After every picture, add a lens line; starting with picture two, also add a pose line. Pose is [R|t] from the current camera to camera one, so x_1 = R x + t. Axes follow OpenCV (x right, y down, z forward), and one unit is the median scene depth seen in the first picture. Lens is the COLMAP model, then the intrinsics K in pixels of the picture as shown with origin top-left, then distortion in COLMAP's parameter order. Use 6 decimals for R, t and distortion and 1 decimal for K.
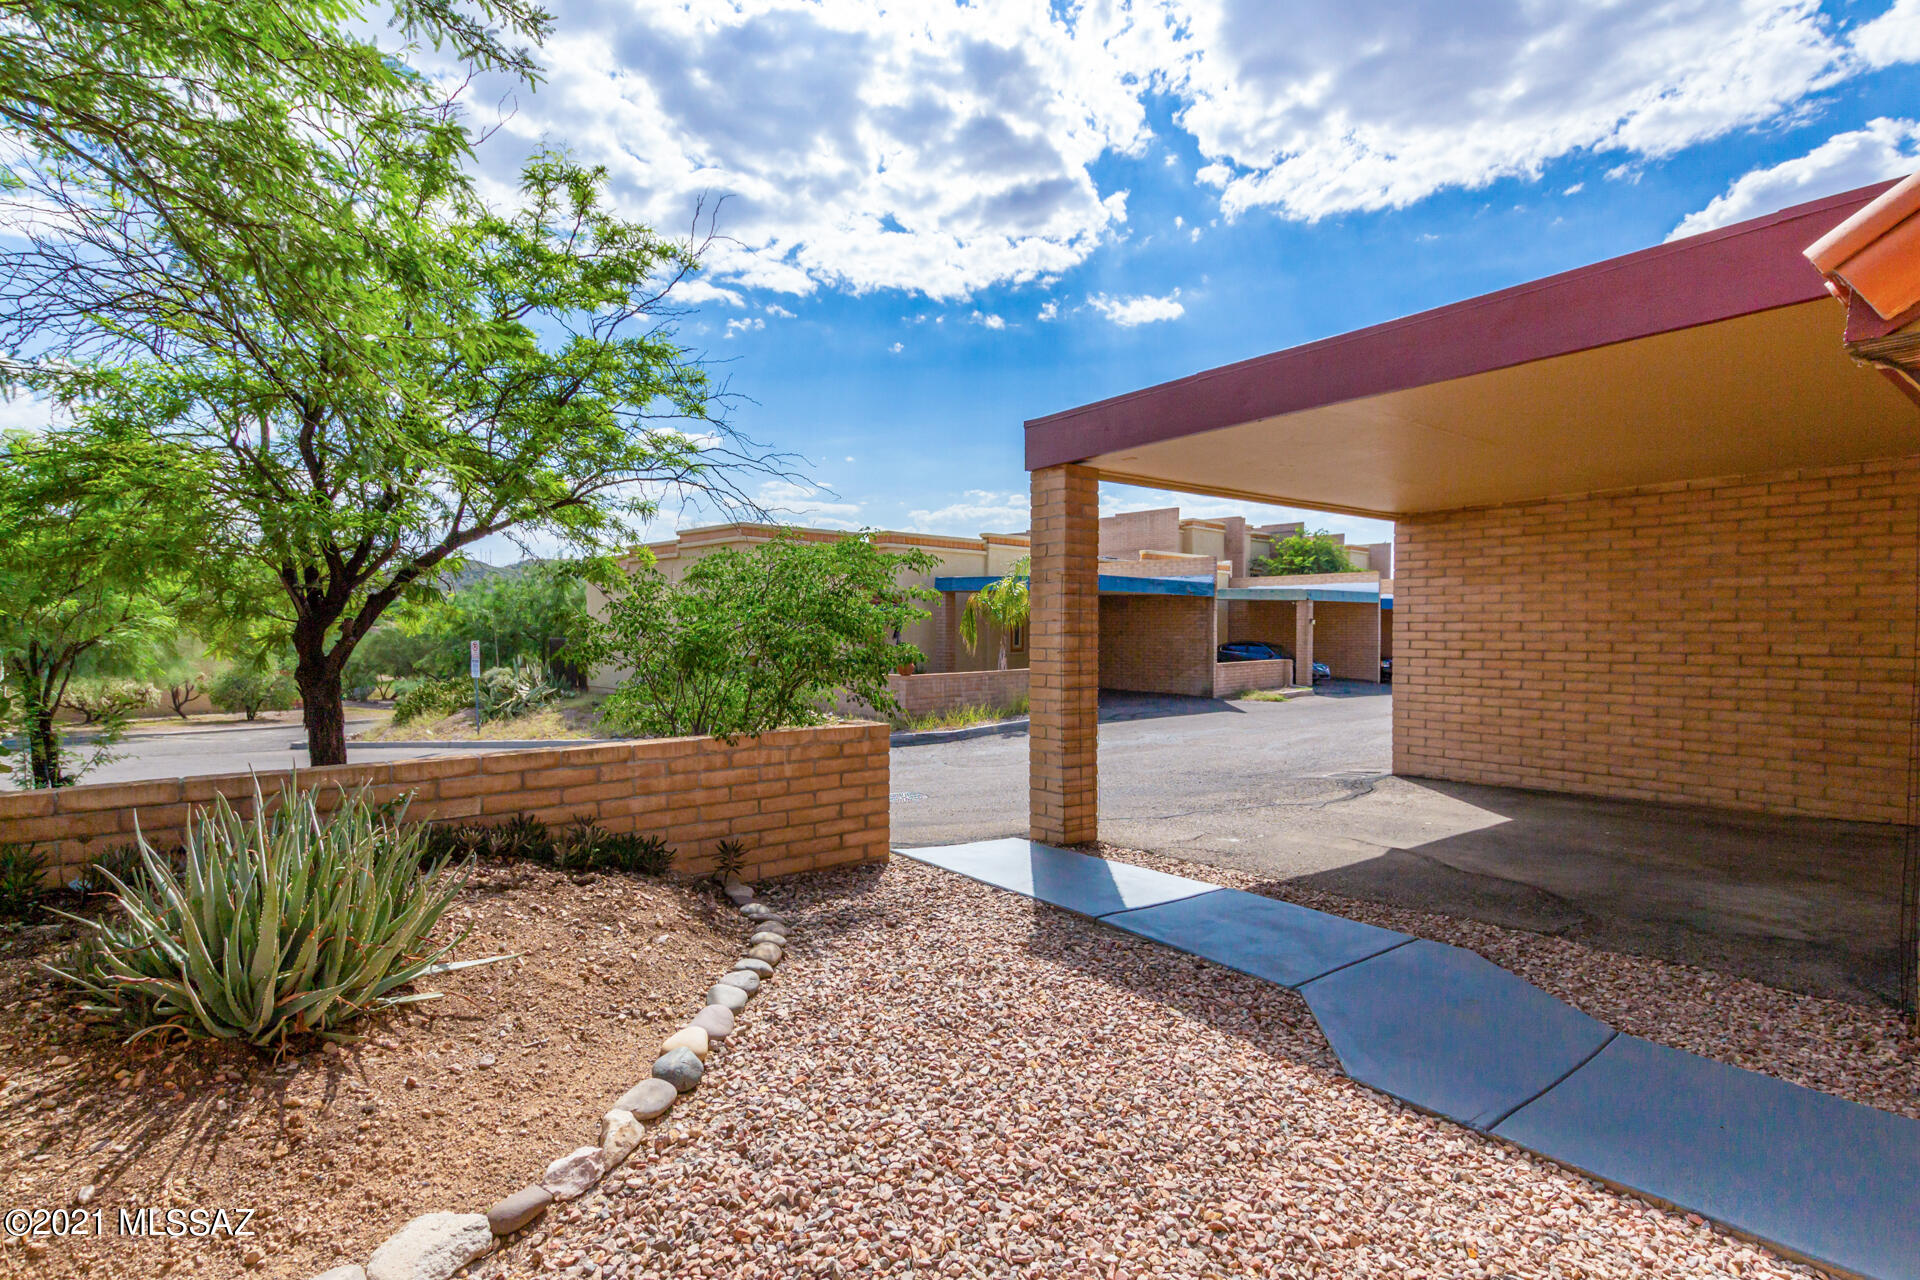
lens RADIAL K [[952.1, 0, 965.4], [0, 952.1, 643.2], [0, 0, 1]] dist [0.012081, -0.002980]
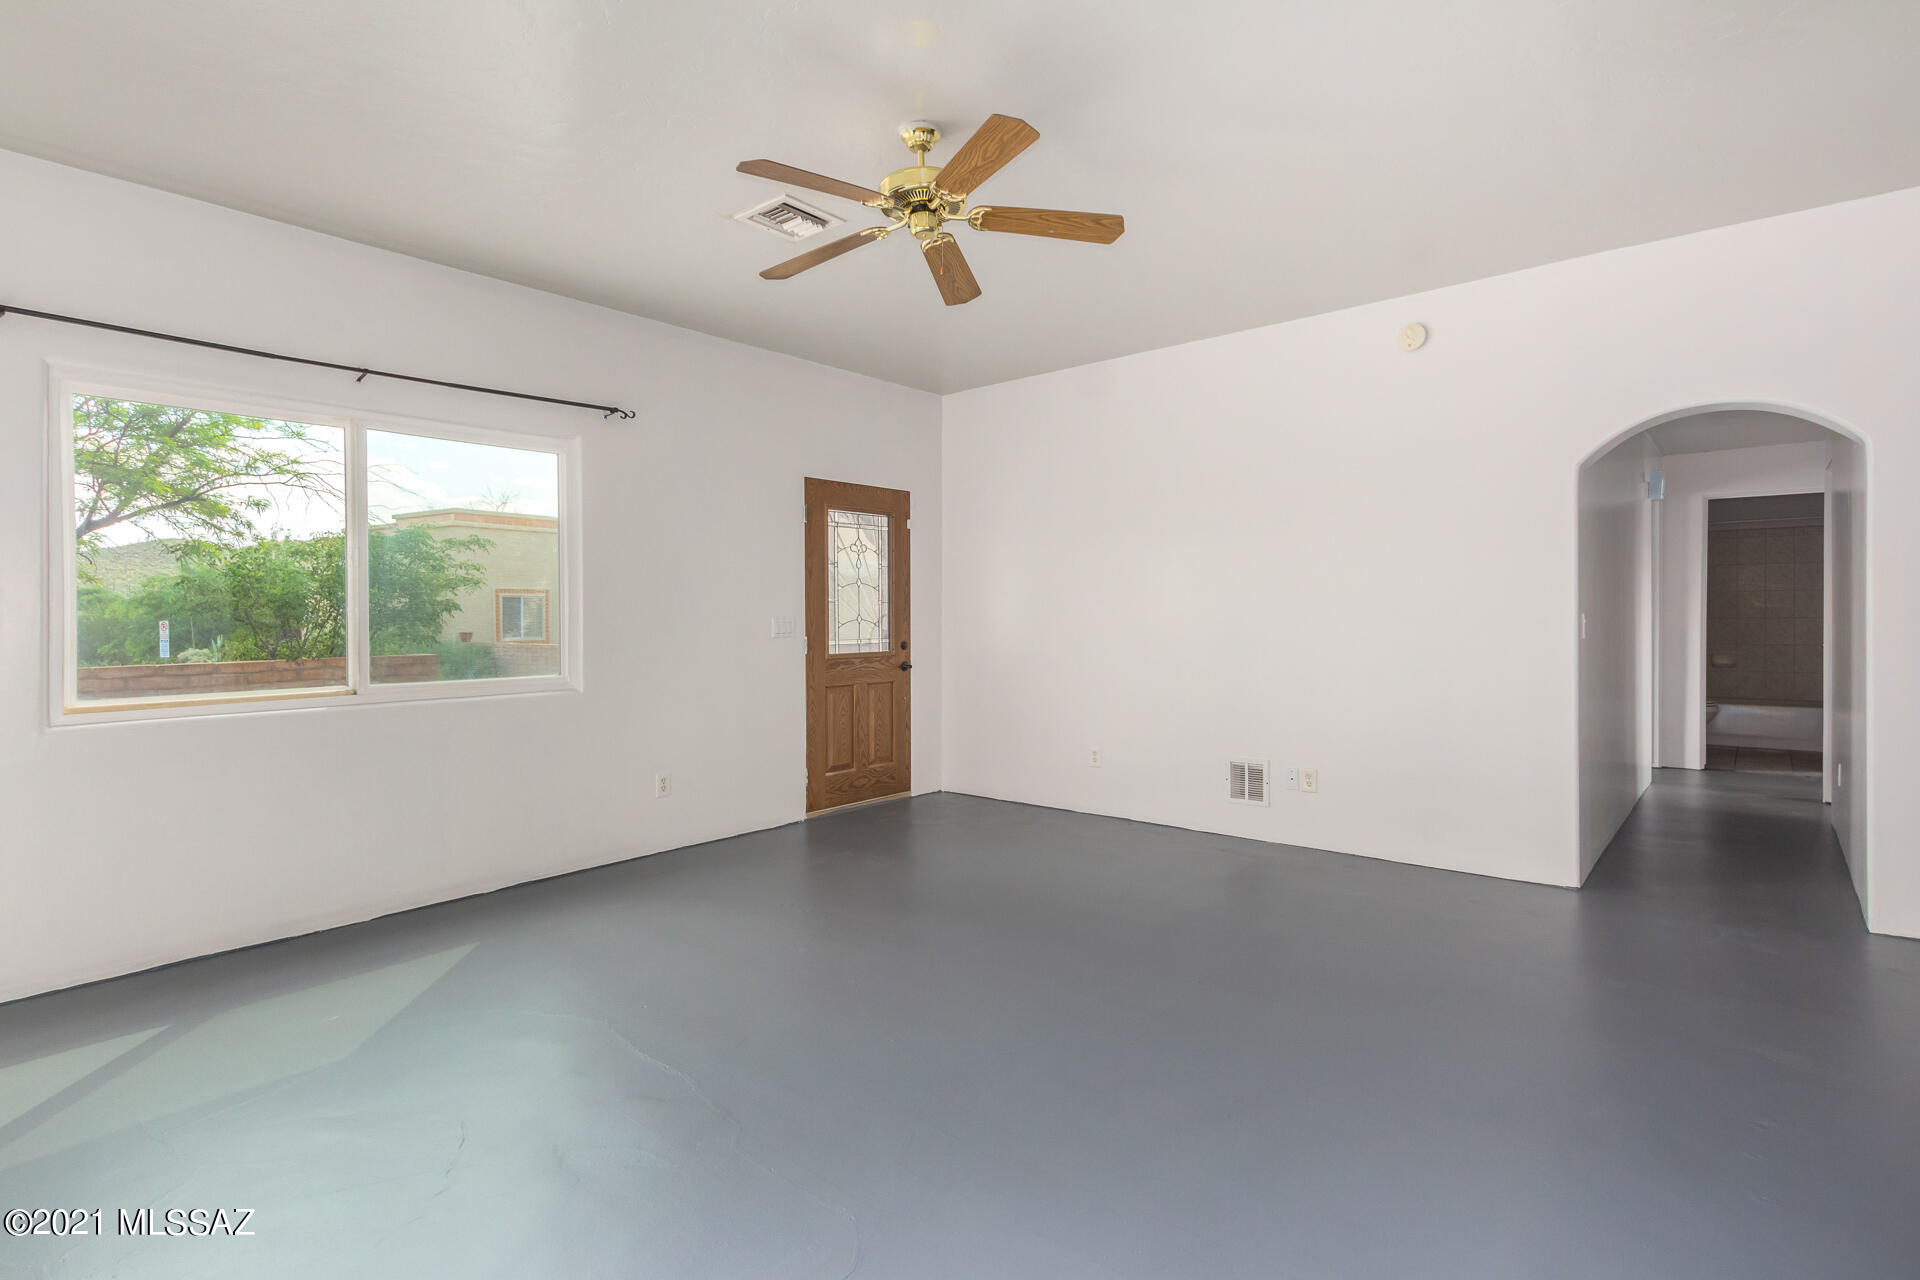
lens RADIAL K [[952.1, 0, 955.3], [0, 952.1, 623.1], [0, 0, 1]] dist [0.012081, -0.002980]
pose [[0.979706, -0.001463, 0.200435, 0.397480], [0.002824, 0.999975, -0.006504, 0.043456], [-0.200420, 0.006938, 0.979686, -0.585658]]
